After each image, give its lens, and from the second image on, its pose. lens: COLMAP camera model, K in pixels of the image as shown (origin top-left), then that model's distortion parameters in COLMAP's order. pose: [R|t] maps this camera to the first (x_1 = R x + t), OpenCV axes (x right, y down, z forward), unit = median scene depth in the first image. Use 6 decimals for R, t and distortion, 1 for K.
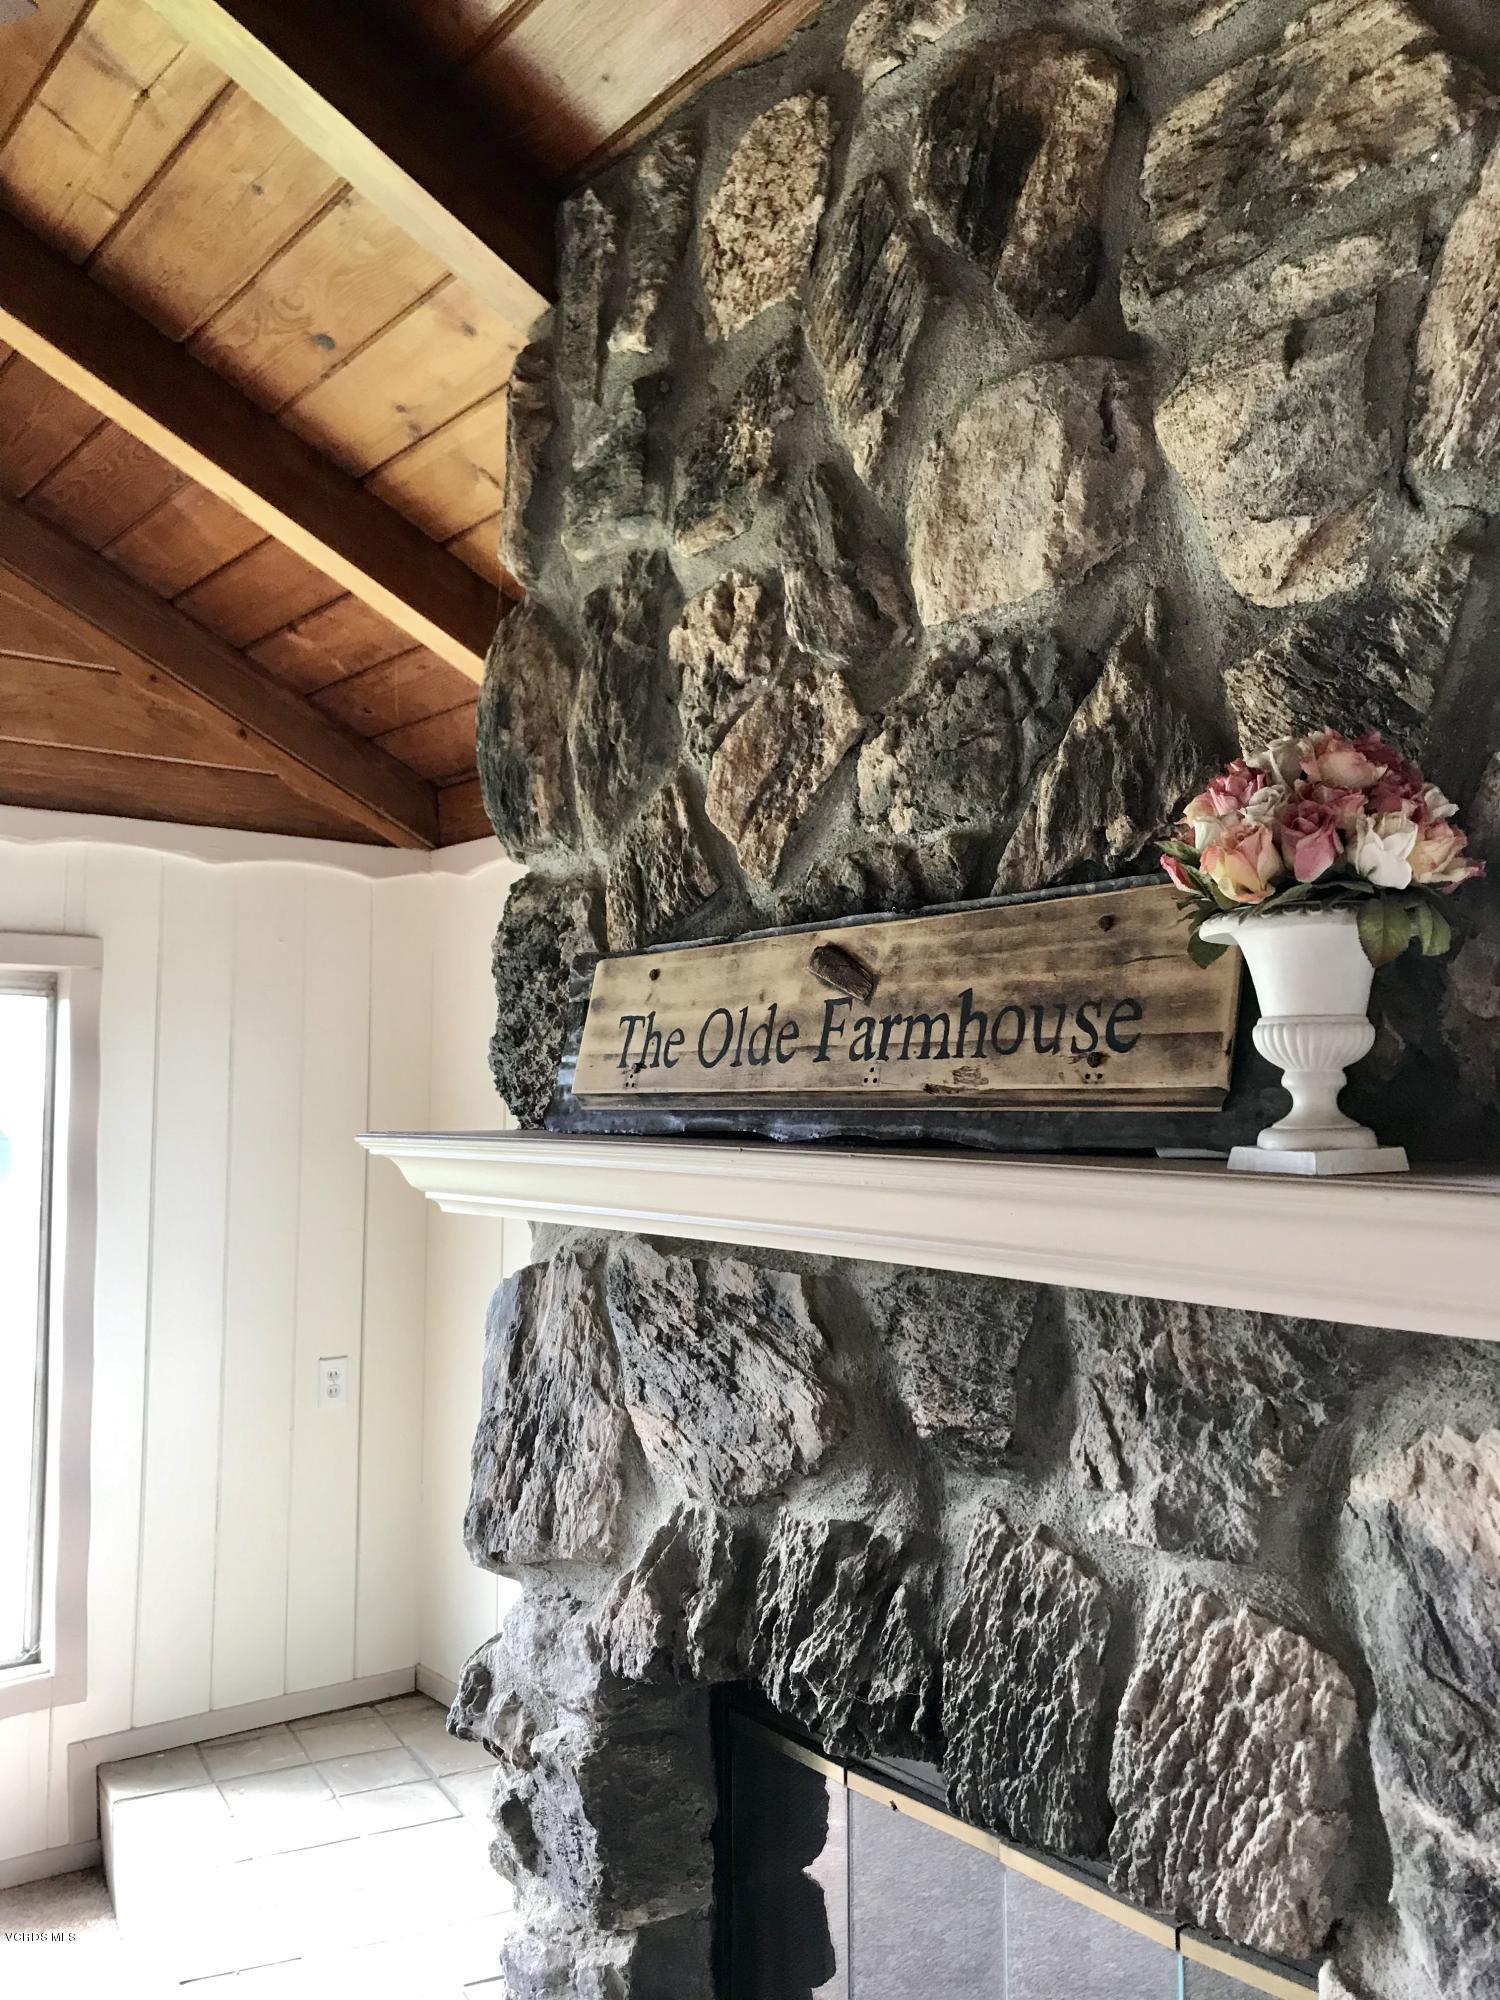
lens RADIAL K [[1648.4, 0, 755.6], [0, 1648.4, 1005.3], [0, 0, 1]] dist [0.040105, -0.039487]
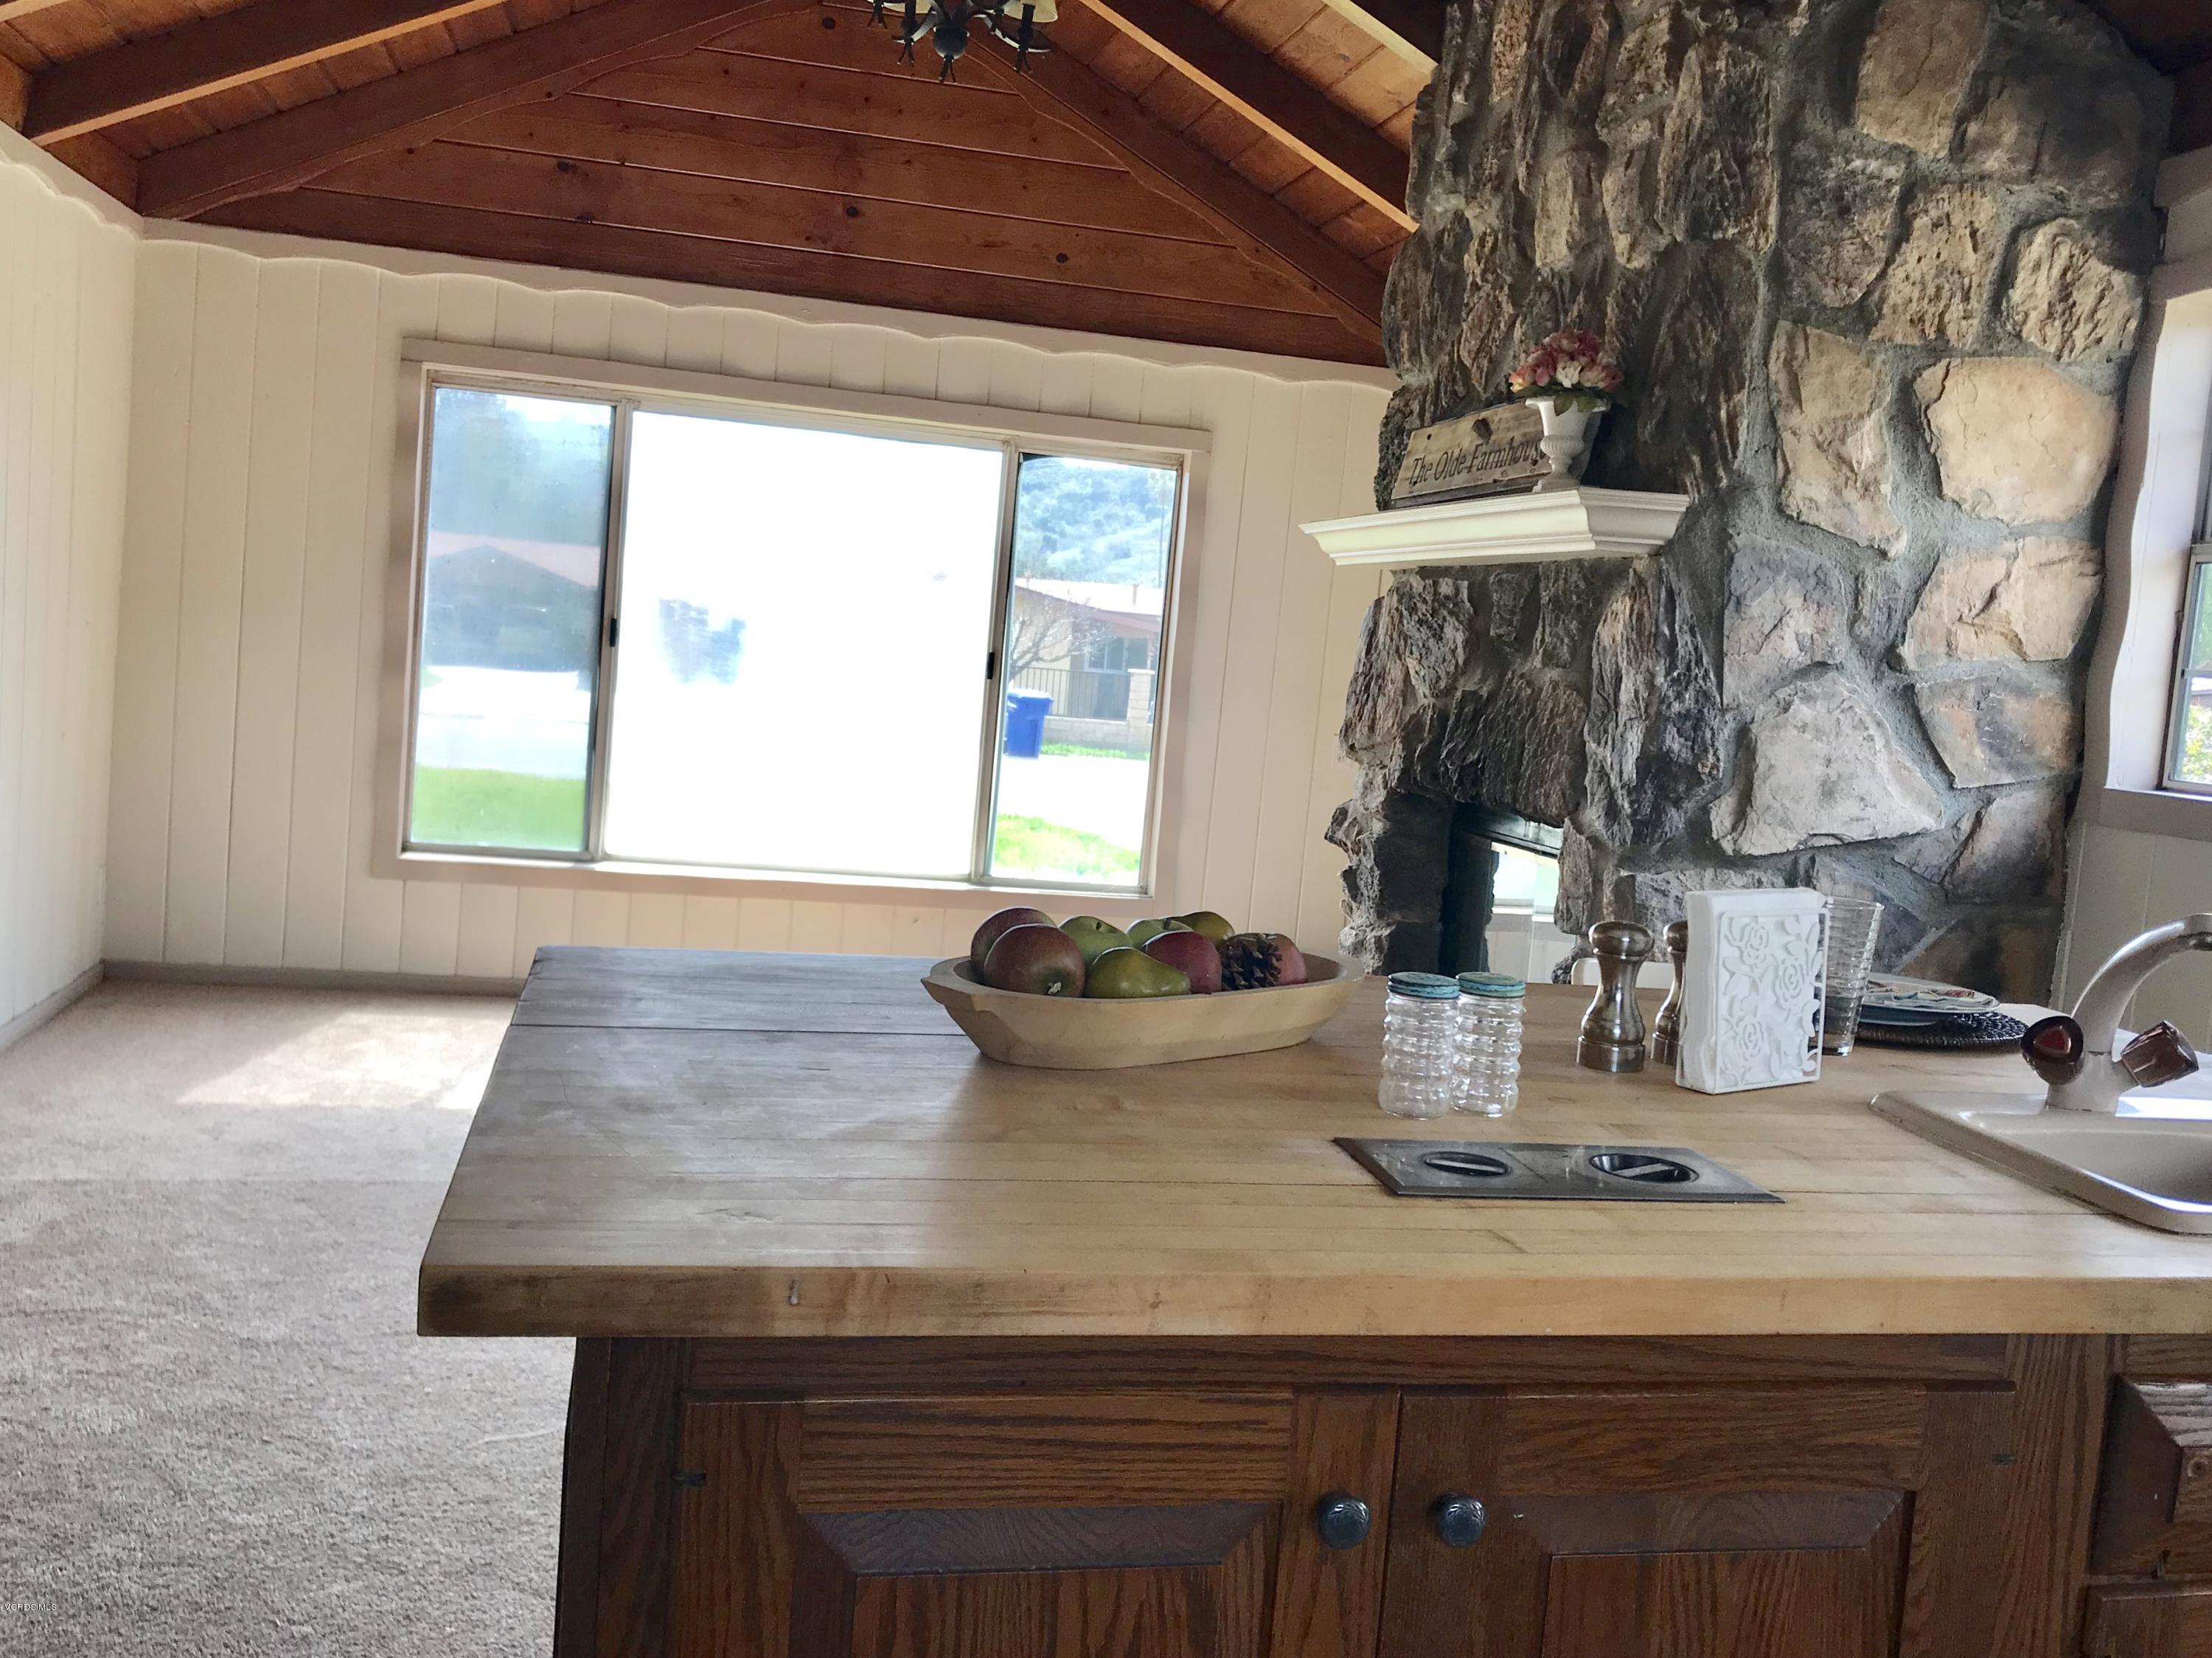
lens RADIAL K [[2029.9, 0, 1099.0], [0, 2029.9, 822.2], [0, 0, 1]] dist [0.024443, 0.000000]
pose [[0.892298, 0.112429, -0.437222, 0.771649], [-0.058541, 0.989132, 0.134876, 0.146418], [0.447635, -0.094755, 0.889182, -1.534833]]
